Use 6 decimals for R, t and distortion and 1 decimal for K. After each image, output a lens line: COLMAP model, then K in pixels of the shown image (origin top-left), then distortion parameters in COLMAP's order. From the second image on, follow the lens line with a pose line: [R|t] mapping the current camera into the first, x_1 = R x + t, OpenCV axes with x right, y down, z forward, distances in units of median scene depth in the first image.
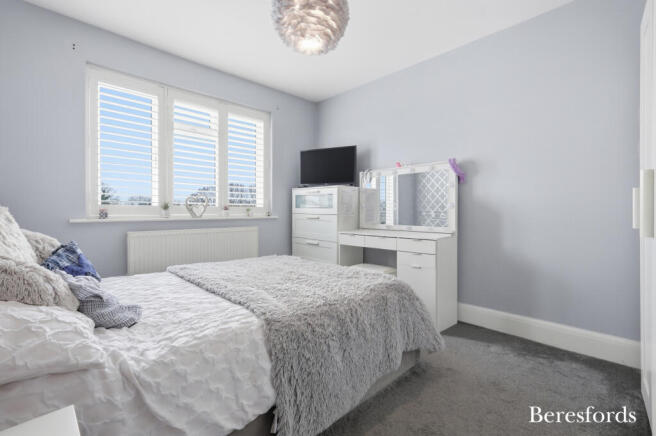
lens RADIAL K [[285.3, 0, 328.4], [0, 285.3, 214.1], [0, 0, 1]] dist [0.000777, 0.000427]
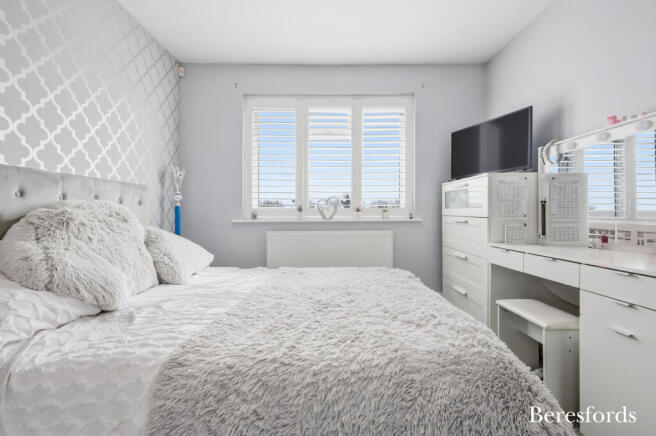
lens RADIAL K [[285.3, 0, 328.4], [0, 285.3, 214.1], [0, 0, 1]] dist [0.000777, 0.000427]
pose [[0.726553, -0.003191, -0.687103, 0.206459], [-0.000763, 0.999985, -0.005451, -0.001358], [0.687110, 0.004485, 0.726540, 0.252985]]
